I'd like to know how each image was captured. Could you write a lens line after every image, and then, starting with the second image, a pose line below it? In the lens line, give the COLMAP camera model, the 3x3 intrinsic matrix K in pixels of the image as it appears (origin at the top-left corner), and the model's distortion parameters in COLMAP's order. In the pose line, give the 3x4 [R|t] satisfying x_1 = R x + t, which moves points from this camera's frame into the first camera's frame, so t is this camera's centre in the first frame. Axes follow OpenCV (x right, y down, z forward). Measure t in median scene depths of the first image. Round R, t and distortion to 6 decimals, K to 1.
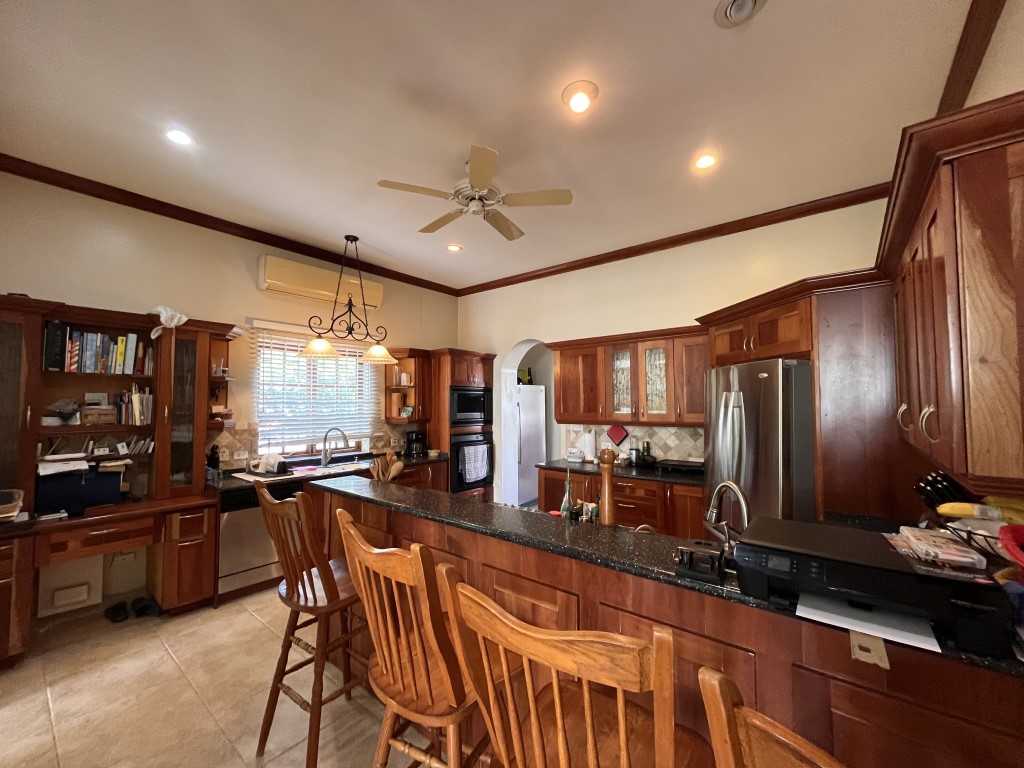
lens RADIAL K [[414.6, 0, 512.8], [0, 414.6, 387.3], [0, 0, 1]] dist [-0.001283, 0.000037]
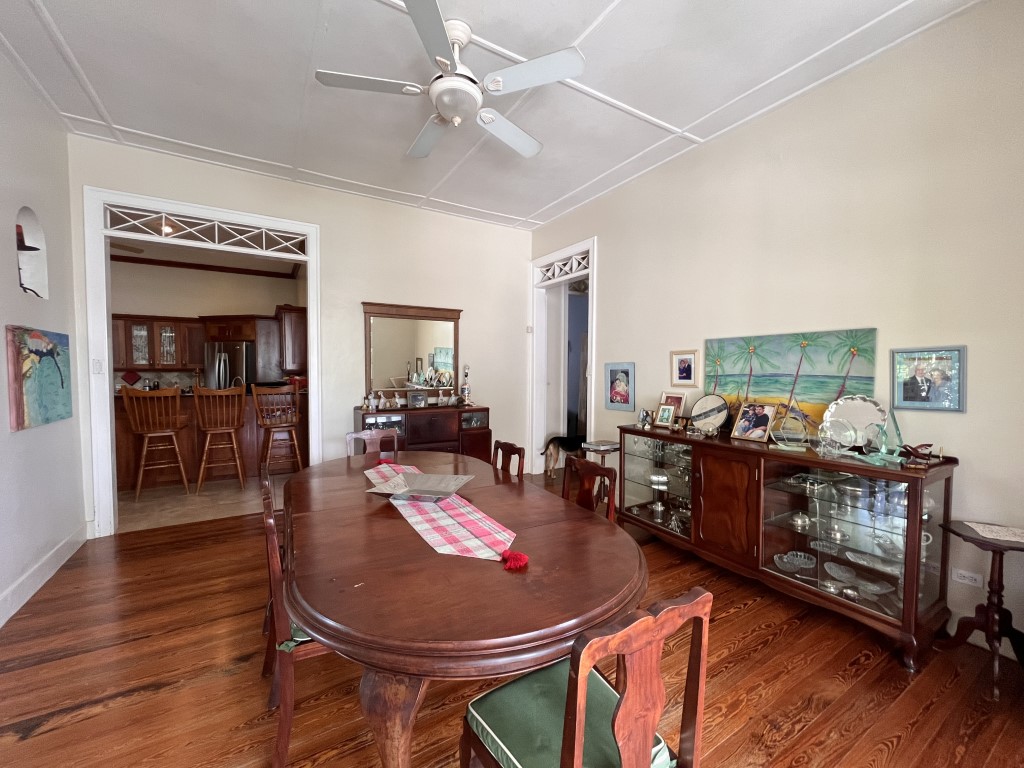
lens RADIAL K [[414.6, 0, 512.8], [0, 414.6, 387.3], [0, 0, 1]] dist [-0.001283, 0.000037]
pose [[0.336723, -0.033250, 0.941016, -0.798897], [-0.046500, 0.997570, 0.051888, 0.002730], [-0.940455, -0.061229, 0.334359, -0.949087]]
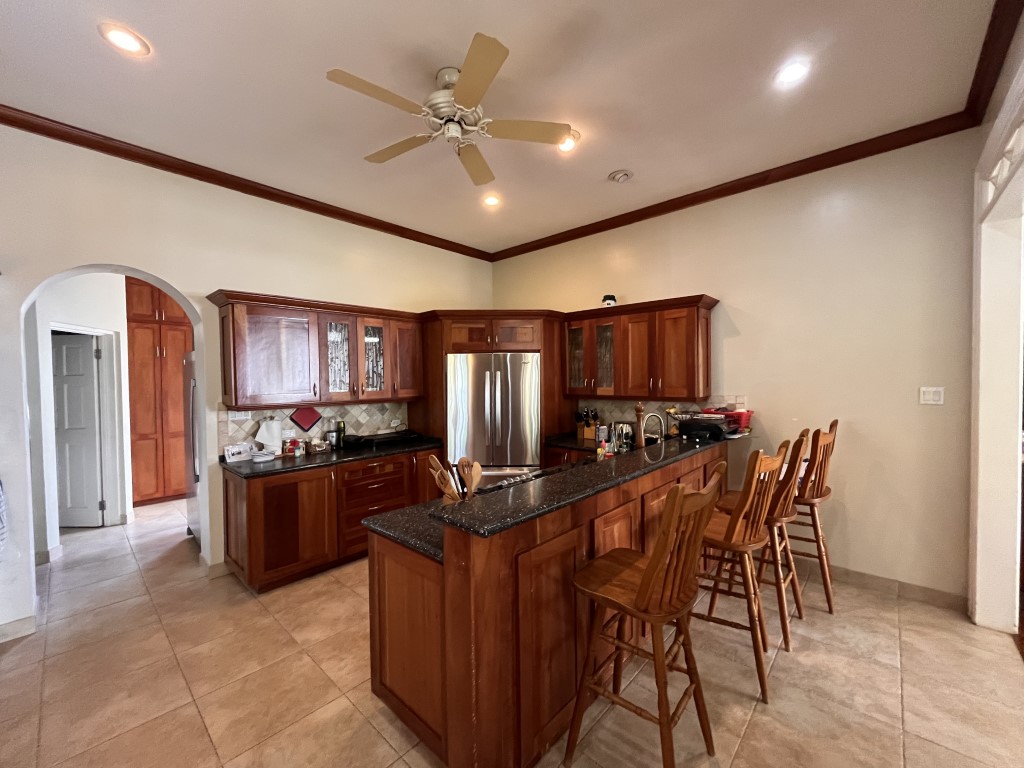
lens RADIAL K [[414.6, 0, 512.8], [0, 414.6, 387.3], [0, 0, 1]] dist [-0.001283, 0.000037]
pose [[0.060037, -0.019778, 0.998000, -0.627326], [-0.030160, 0.999311, 0.021619, 0.021605], [-0.997740, -0.031398, 0.059399, 0.581926]]
